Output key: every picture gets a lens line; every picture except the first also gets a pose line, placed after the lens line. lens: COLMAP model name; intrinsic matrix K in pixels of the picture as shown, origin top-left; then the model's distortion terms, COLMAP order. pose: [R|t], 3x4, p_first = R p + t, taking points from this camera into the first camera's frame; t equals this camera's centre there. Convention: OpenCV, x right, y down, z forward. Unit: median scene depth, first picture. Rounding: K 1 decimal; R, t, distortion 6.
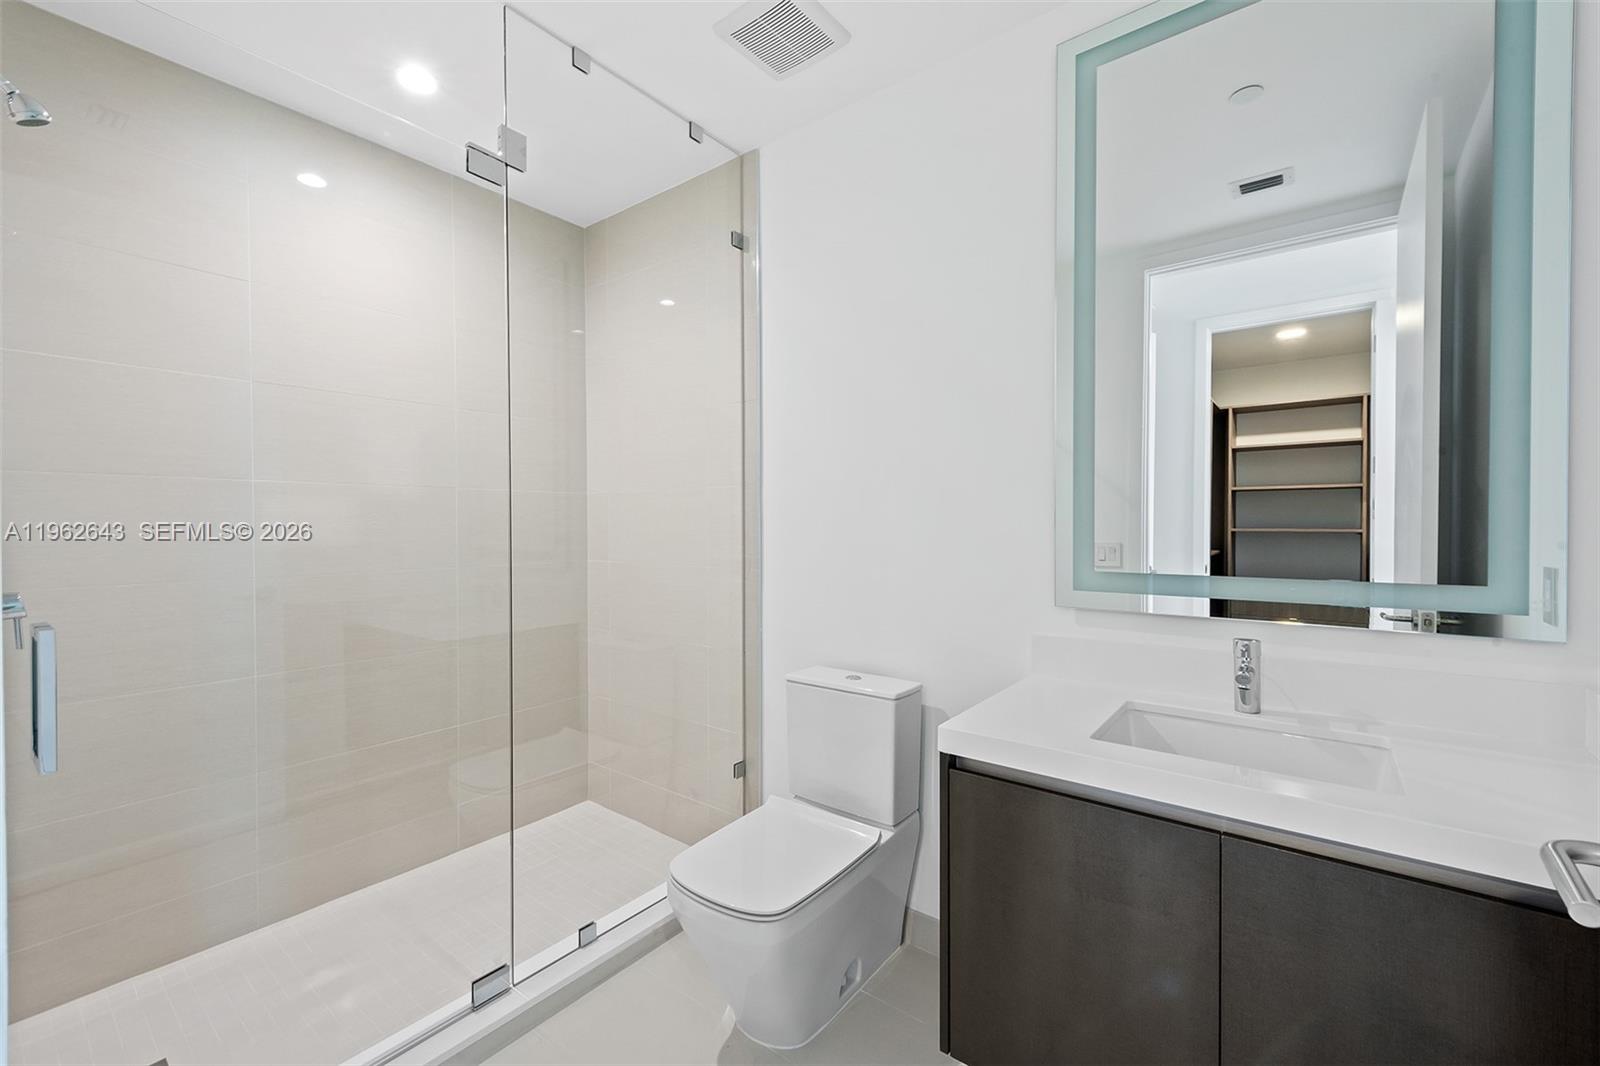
lens RADIAL K [[659.5, 0, 809.2], [0, 659.5, 530.7], [0, 0, 1]] dist [-0.000728, -0.000079]
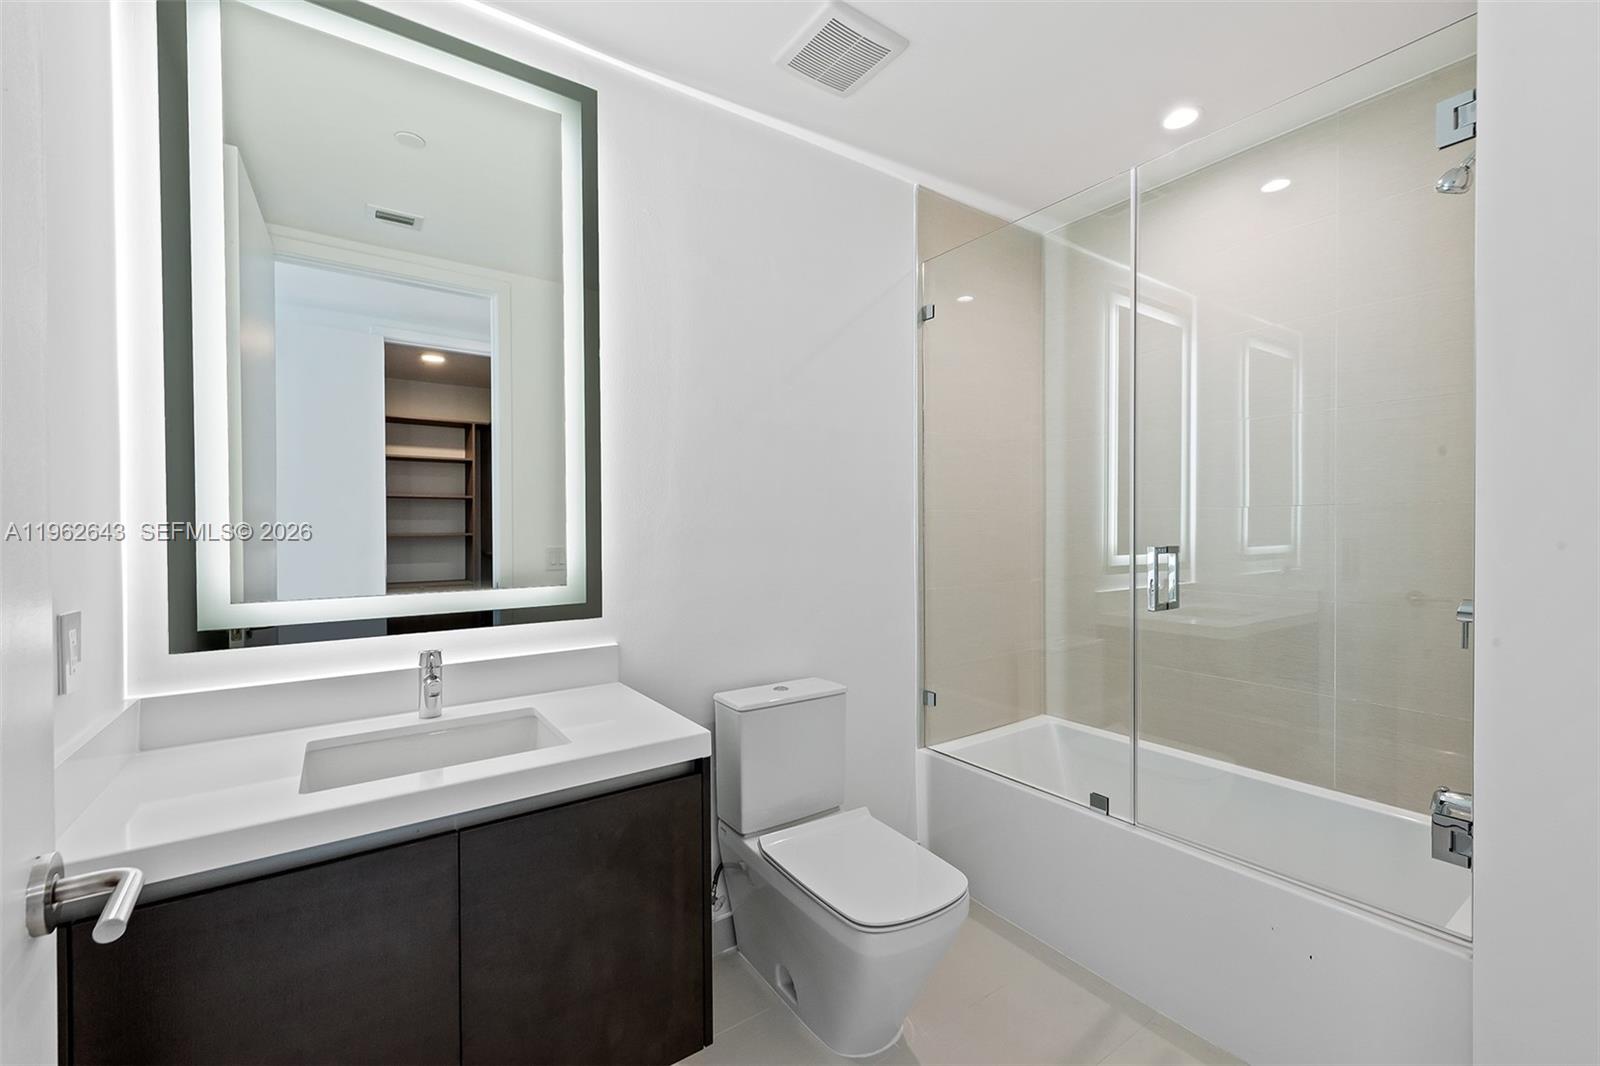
lens RADIAL K [[659.5, 0, 809.2], [0, 659.5, 530.7], [0, 0, 1]] dist [-0.000728, -0.000079]
pose [[0.293626, -0.005554, 0.955904, -0.202967], [0.019955, 0.999801, -0.000320, -0.003917], [-0.955712, 0.019169, 0.293678, 0.149665]]
